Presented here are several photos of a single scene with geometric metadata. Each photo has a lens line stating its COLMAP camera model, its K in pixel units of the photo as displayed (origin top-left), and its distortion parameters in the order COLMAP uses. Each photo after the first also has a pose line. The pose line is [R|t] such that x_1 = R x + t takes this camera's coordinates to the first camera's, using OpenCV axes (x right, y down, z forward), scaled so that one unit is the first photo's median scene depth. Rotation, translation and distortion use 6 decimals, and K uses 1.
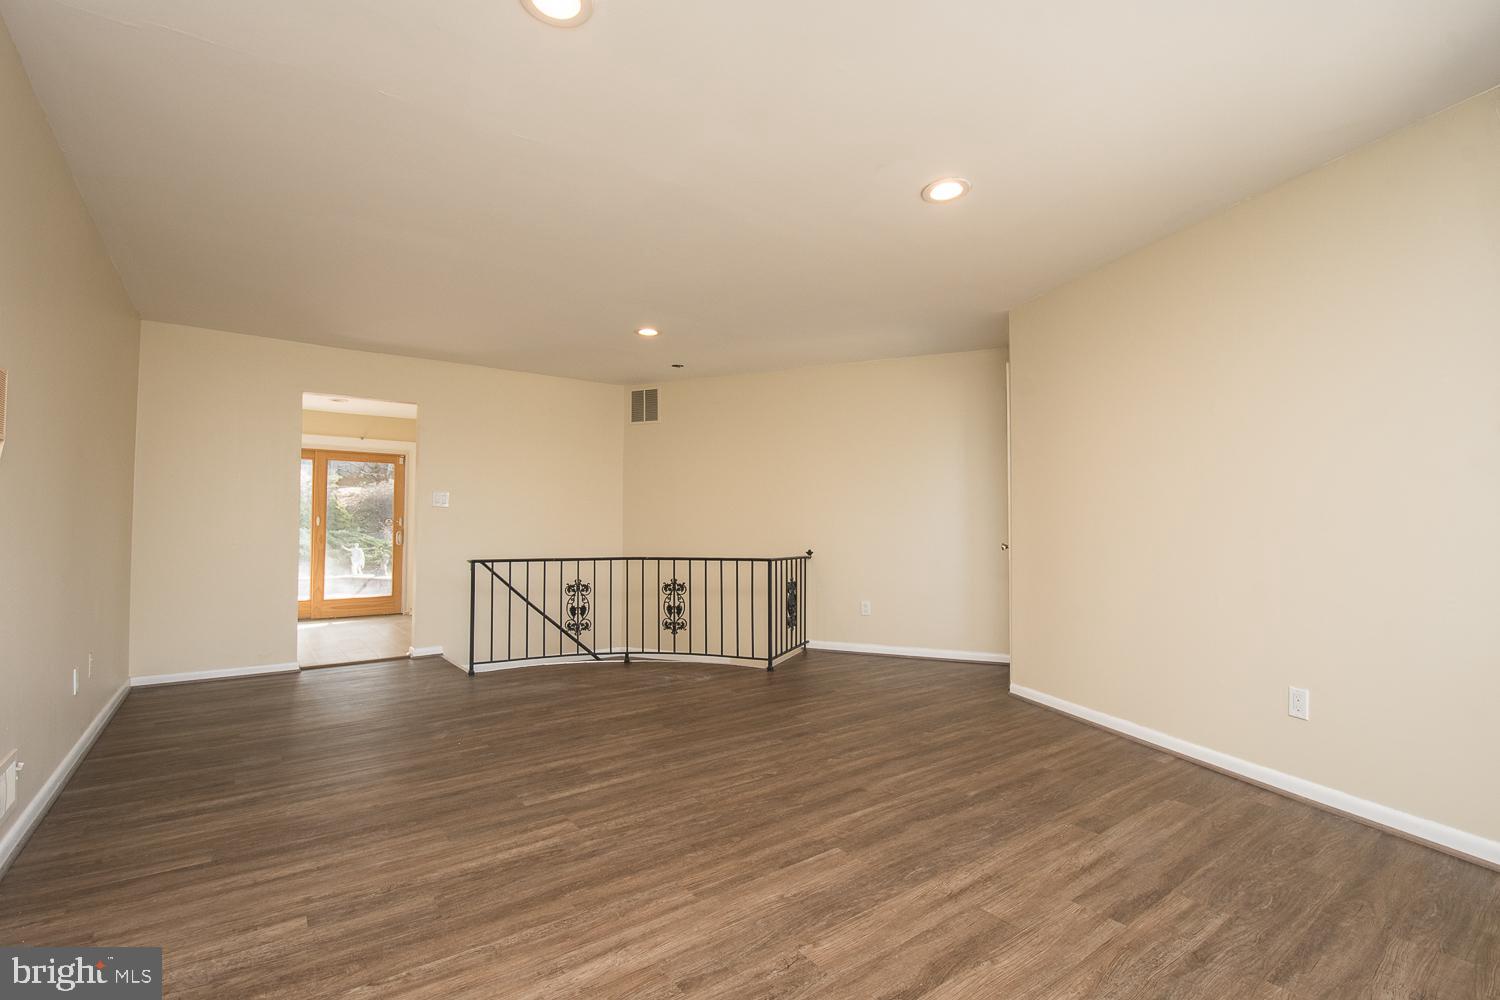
lens RADIAL K [[658.7, 0, 742.4], [0, 658.7, 504.4], [0, 0, 1]] dist [0.018234, -0.023841]
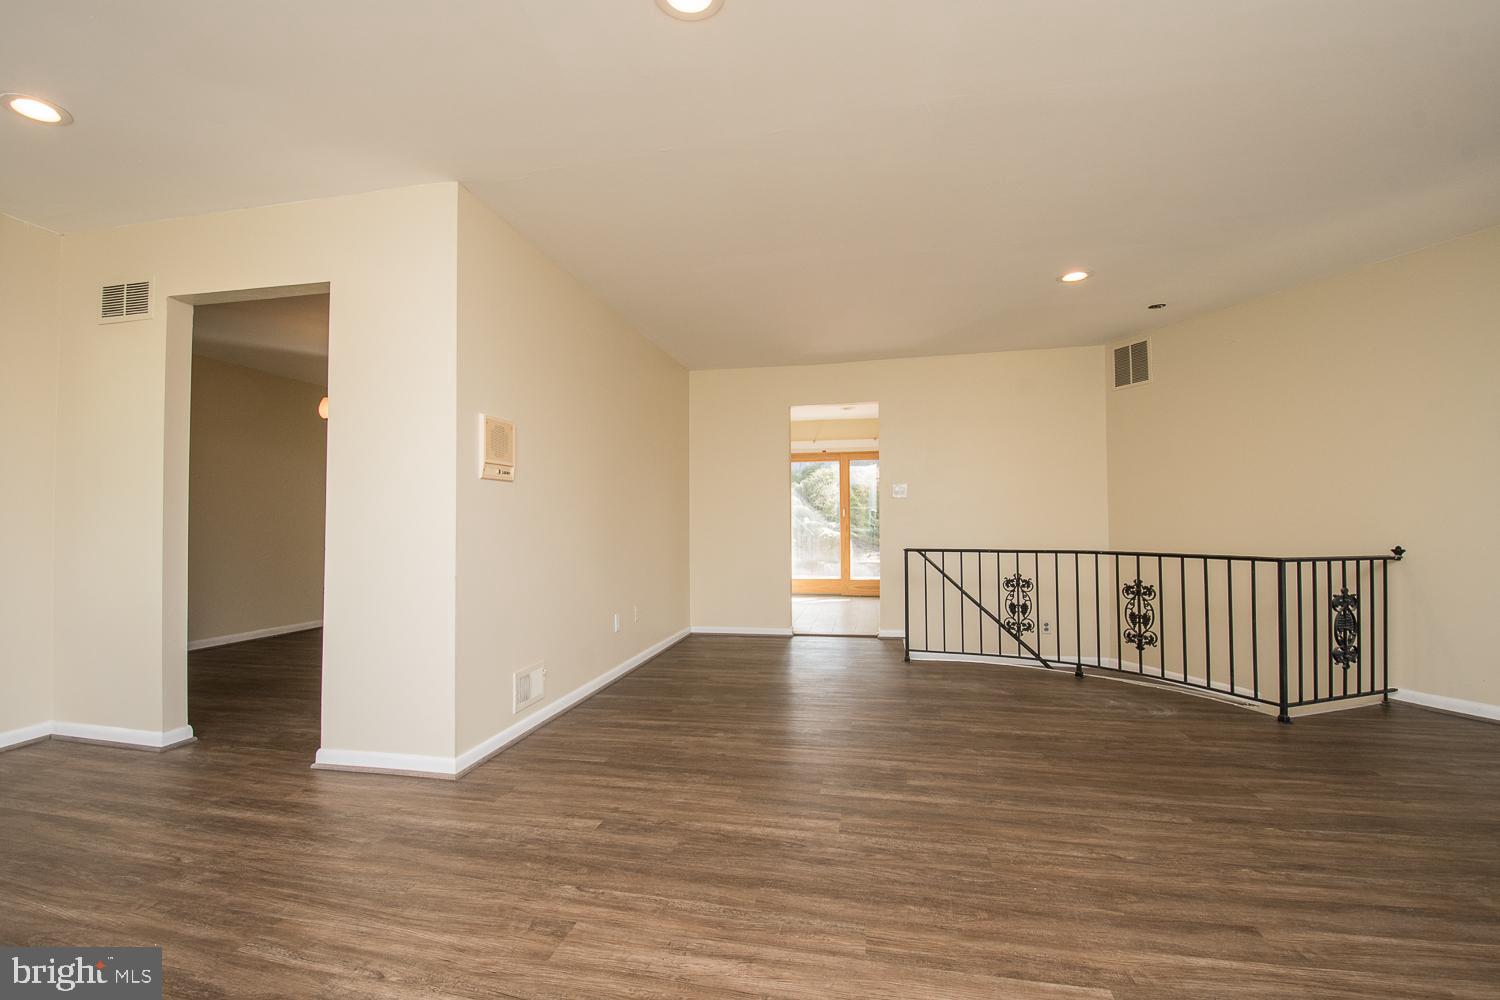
lens RADIAL K [[658.7, 0, 742.4], [0, 658.7, 504.4], [0, 0, 1]] dist [0.018234, -0.023841]
pose [[0.663034, -0.024690, -0.748182, 0.284819], [0.036445, 0.999335, -0.000681, 0.011150], [0.747702, -0.026816, 0.663493, 0.207379]]
